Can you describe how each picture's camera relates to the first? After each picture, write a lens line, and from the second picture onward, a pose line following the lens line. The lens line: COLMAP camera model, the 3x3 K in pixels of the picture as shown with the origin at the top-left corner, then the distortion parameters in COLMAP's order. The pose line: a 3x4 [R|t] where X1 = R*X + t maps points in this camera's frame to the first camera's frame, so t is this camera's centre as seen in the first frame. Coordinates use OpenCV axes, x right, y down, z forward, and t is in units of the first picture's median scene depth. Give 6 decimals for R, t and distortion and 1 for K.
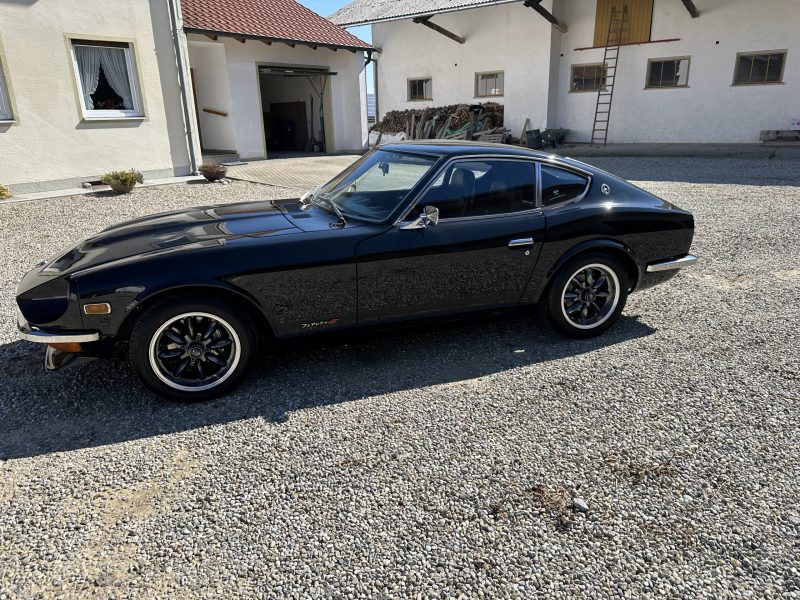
lens RADIAL K [[568.3, 0, 403.1], [0, 568.3, 305.2], [0, 0, 1]] dist [0.017989, -0.024768]
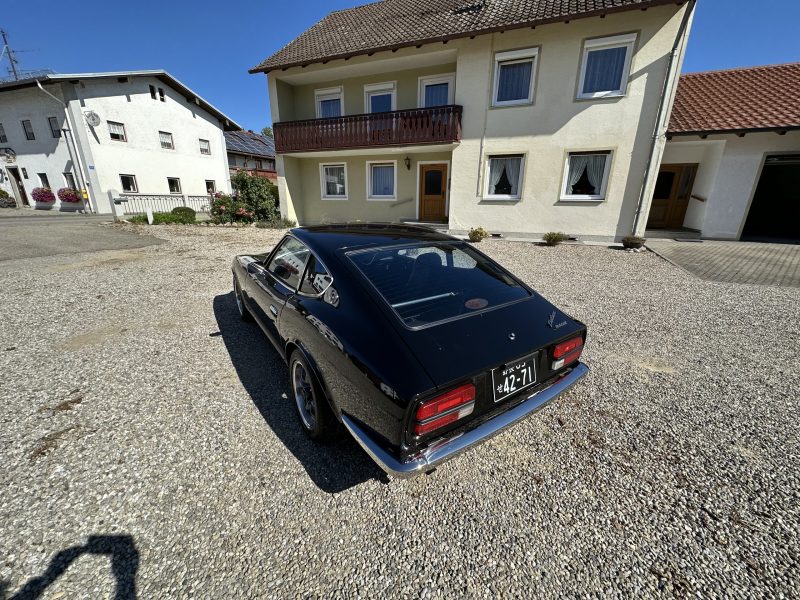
lens RADIAL K [[321.2, 0, 400.6], [0, 321.2, 301.1], [0, 0, 1]] dist [-0.003082, -0.000297]
pose [[0.257906, 0.316113, -0.912993, 1.018161], [-0.322165, 0.919017, 0.227193, -0.415625], [0.910875, 0.235540, 0.338861, 1.154413]]
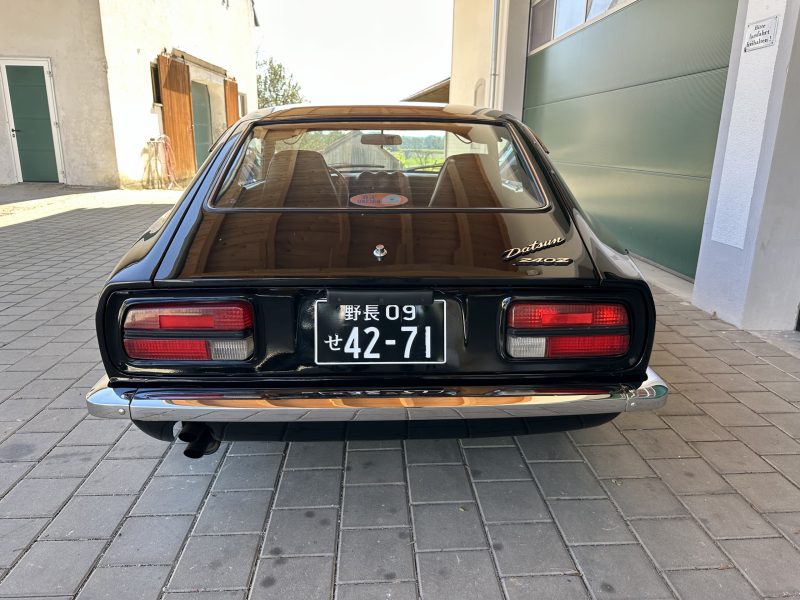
lens RADIAL K [[572.3, 0, 402.5], [0, 572.3, 296.7], [0, 0, 1]] dist [-0.002820, -0.002050]
pose [[-0.311691, 0.268761, -0.911381, 1.040194], [-0.297926, 0.883153, 0.362327, -0.445310], [0.902269, 0.384458, -0.195200, 1.647376]]
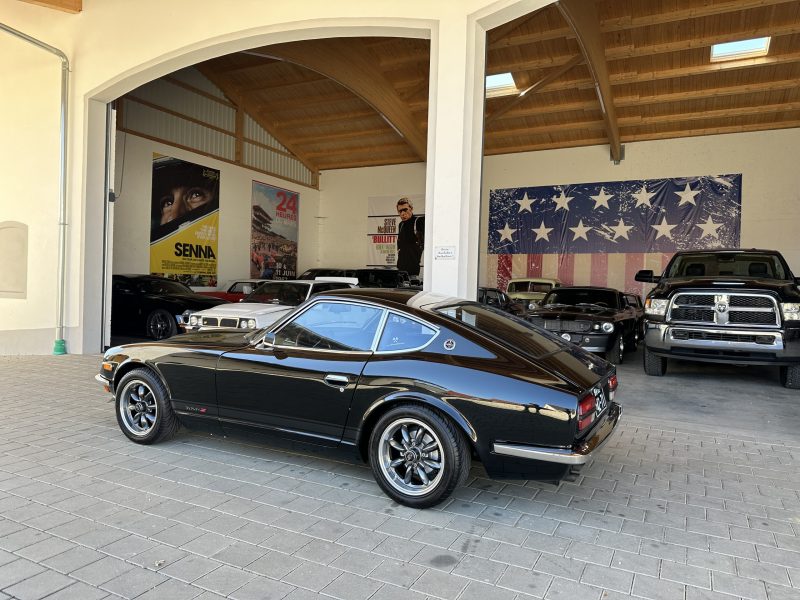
lens RADIAL K [[568.1, 0, 397.4], [0, 568.1, 299.5], [0, 0, 1]] dist [0.011168, -0.016758]
pose [[0.658148, 0.055882, -0.750812, 1.210216], [-0.270690, 0.948121, -0.166716, -0.122745], [0.702543, 0.312961, 0.639131, 0.433663]]
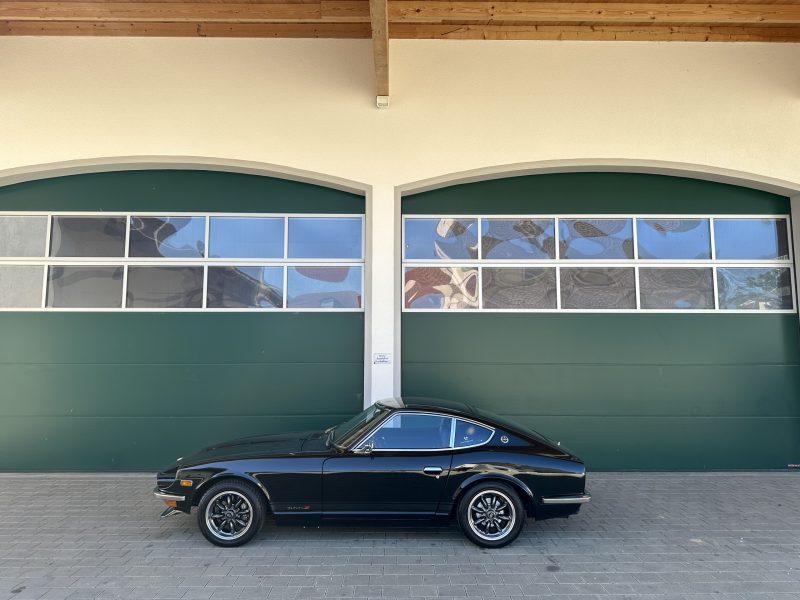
lens RADIAL K [[562.3, 0, 401.1], [0, 562.3, 297.9], [0, 0, 1]] dist [0.009626, -0.027623]
pose [[0.935269, -0.013715, -0.353671, 0.781194], [-0.129887, 0.916231, -0.379011, 0.053480], [0.329242, 0.400415, 0.855142, -0.559931]]
